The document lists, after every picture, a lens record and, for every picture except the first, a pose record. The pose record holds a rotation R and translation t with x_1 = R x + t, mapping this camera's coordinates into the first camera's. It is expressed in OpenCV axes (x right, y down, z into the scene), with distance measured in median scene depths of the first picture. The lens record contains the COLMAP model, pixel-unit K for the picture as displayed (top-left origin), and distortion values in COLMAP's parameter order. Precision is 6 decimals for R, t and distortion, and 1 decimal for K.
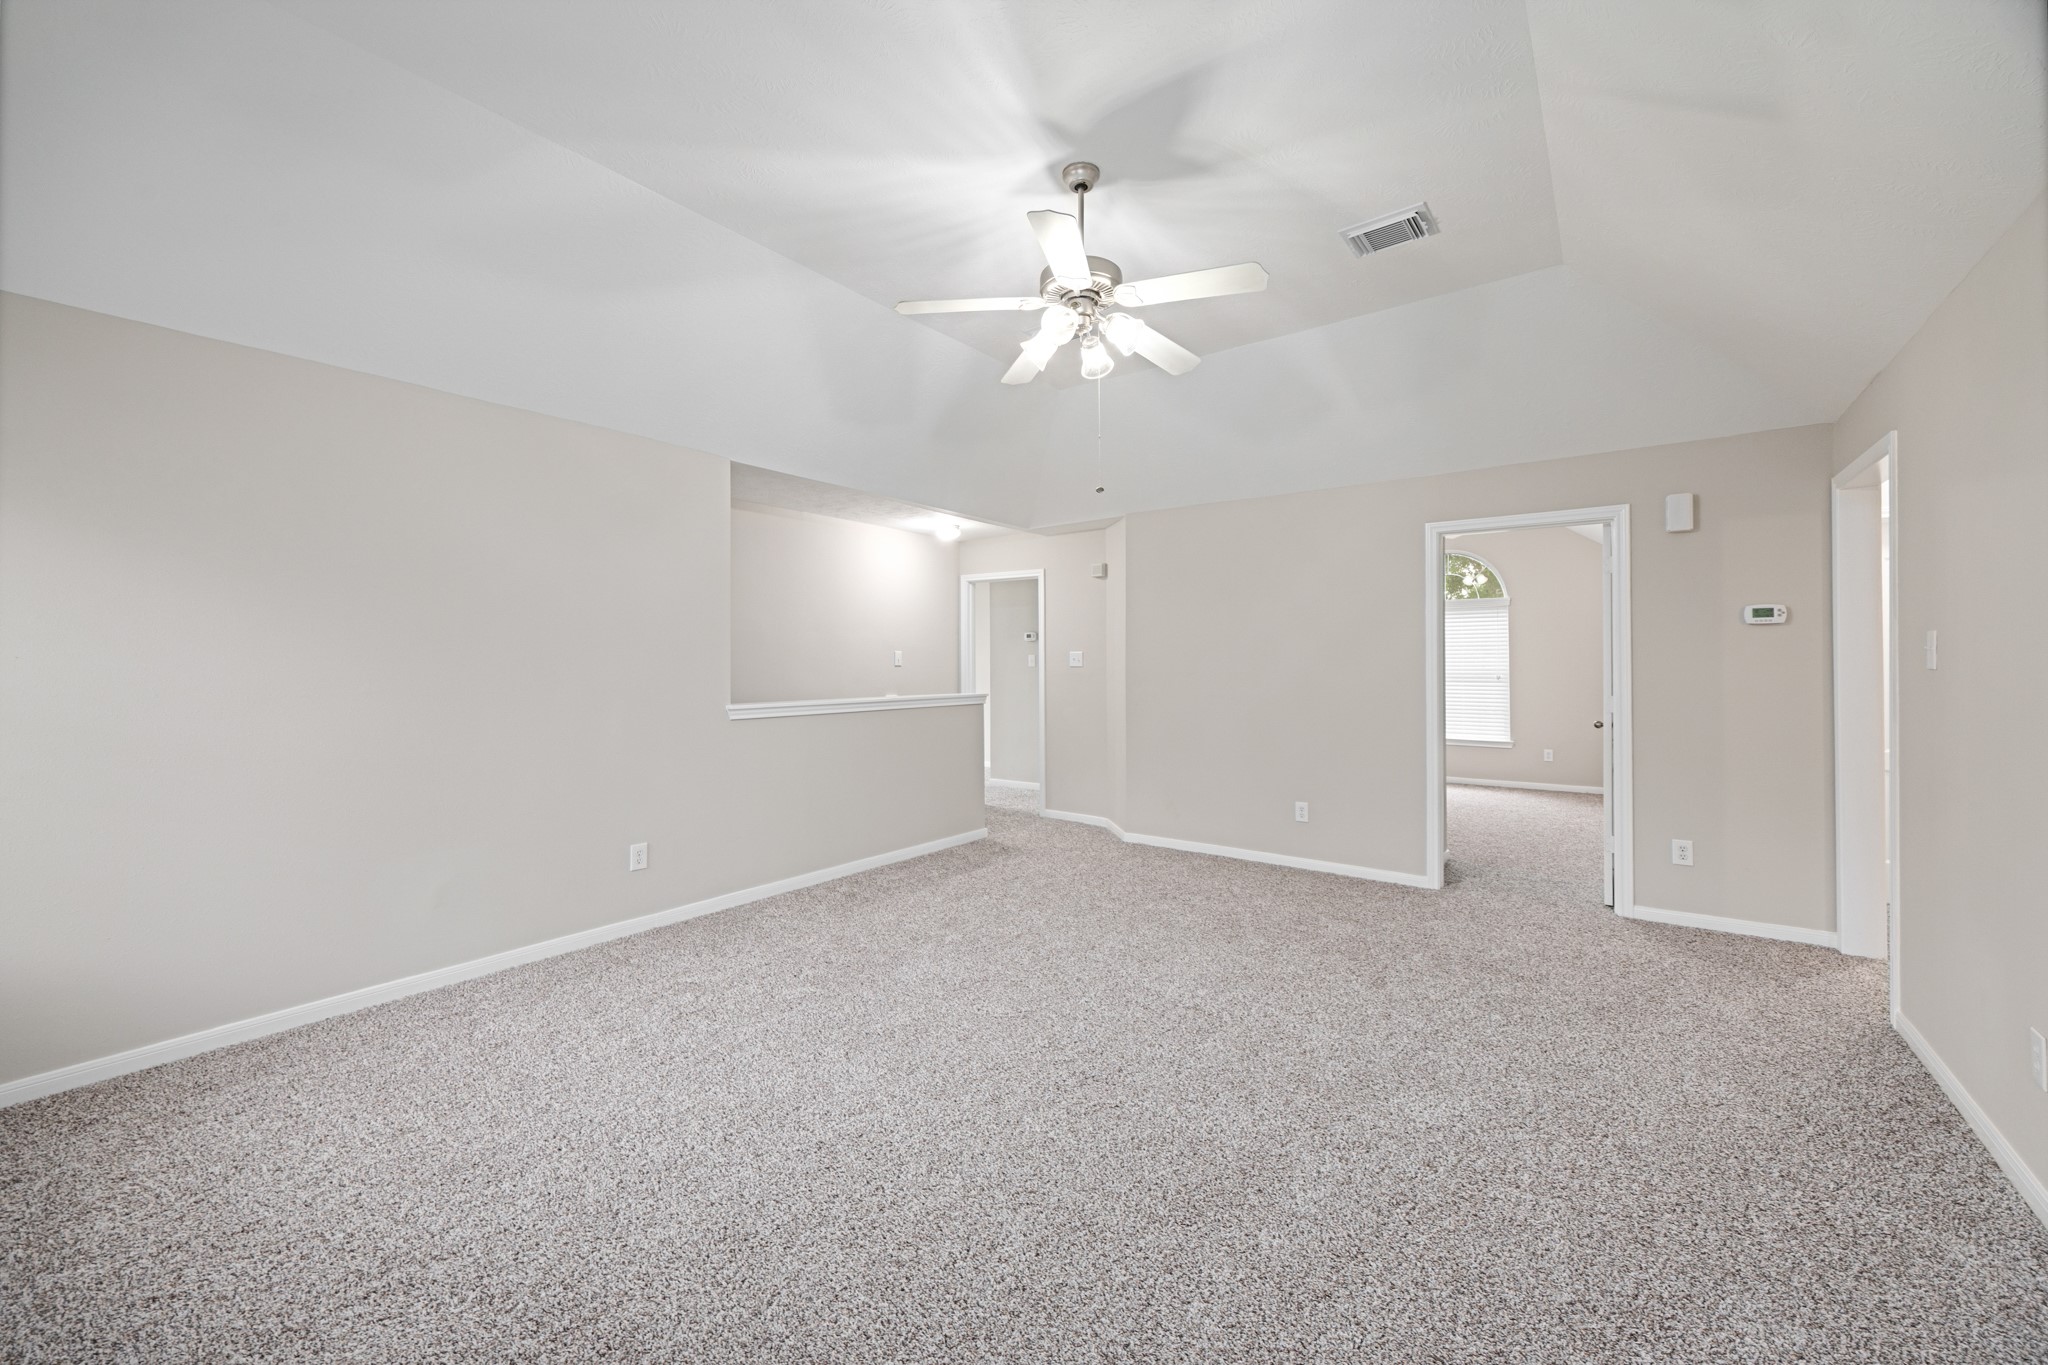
lens RADIAL K [[787.2, 0, 1027.7], [0, 787.2, 671.0], [0, 0, 1]] dist [0.004919, -0.000422]
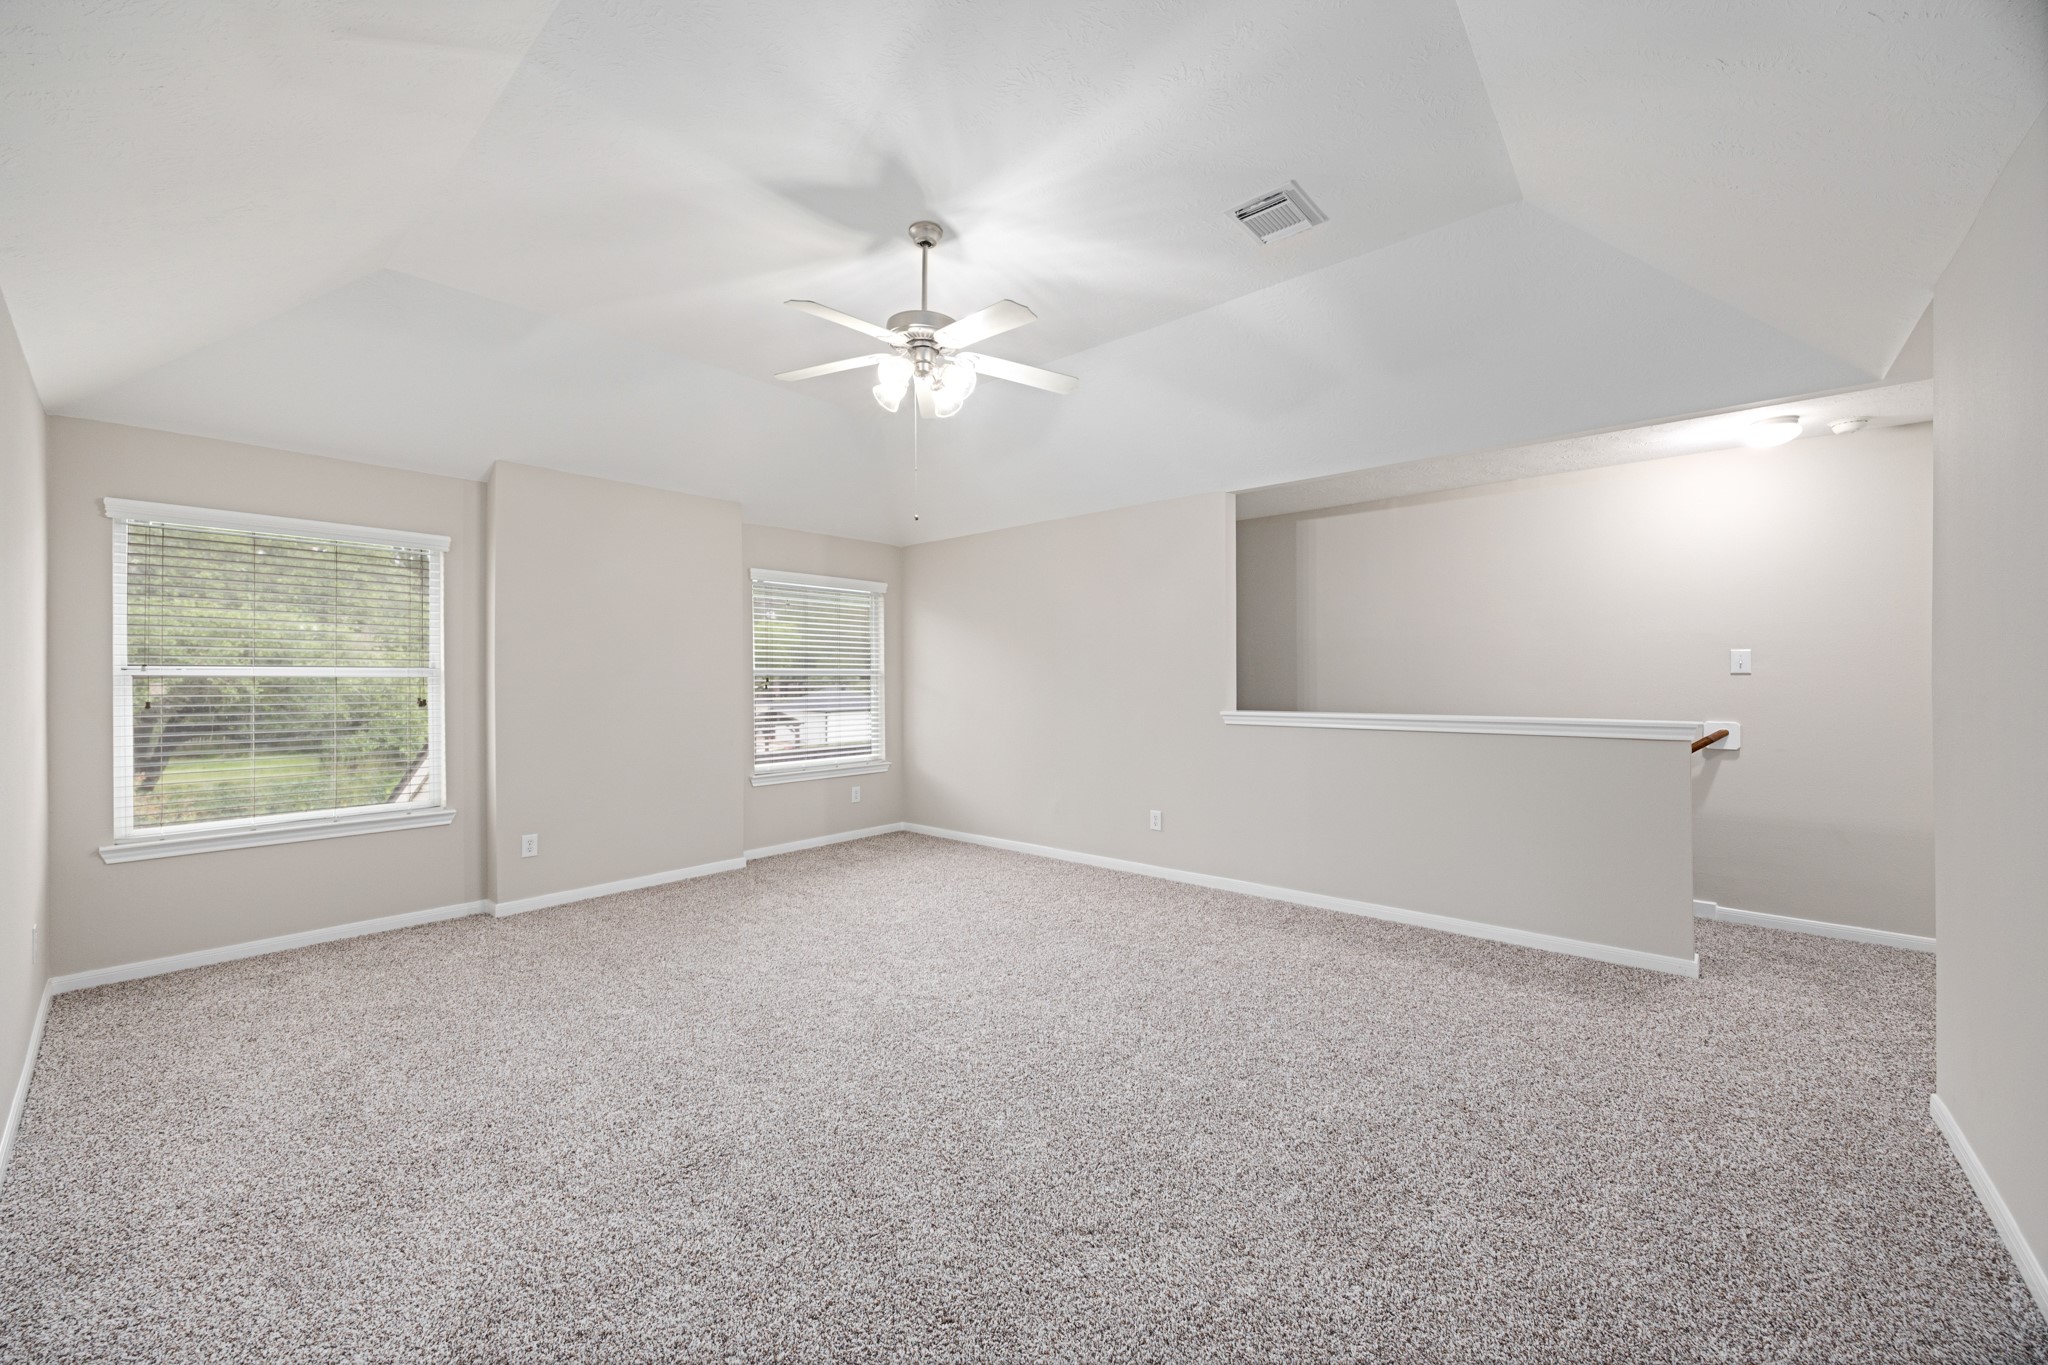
lens RADIAL K [[787.2, 0, 1027.1], [0, 787.2, 682.3], [0, 0, 1]] dist [0.004919, -0.000422]
pose [[-0.056517, 0.001341, -0.998401, 0.800095], [-0.005407, 0.999984, 0.001650, 0.004003], [0.998387, 0.005492, -0.056508, 0.823174]]
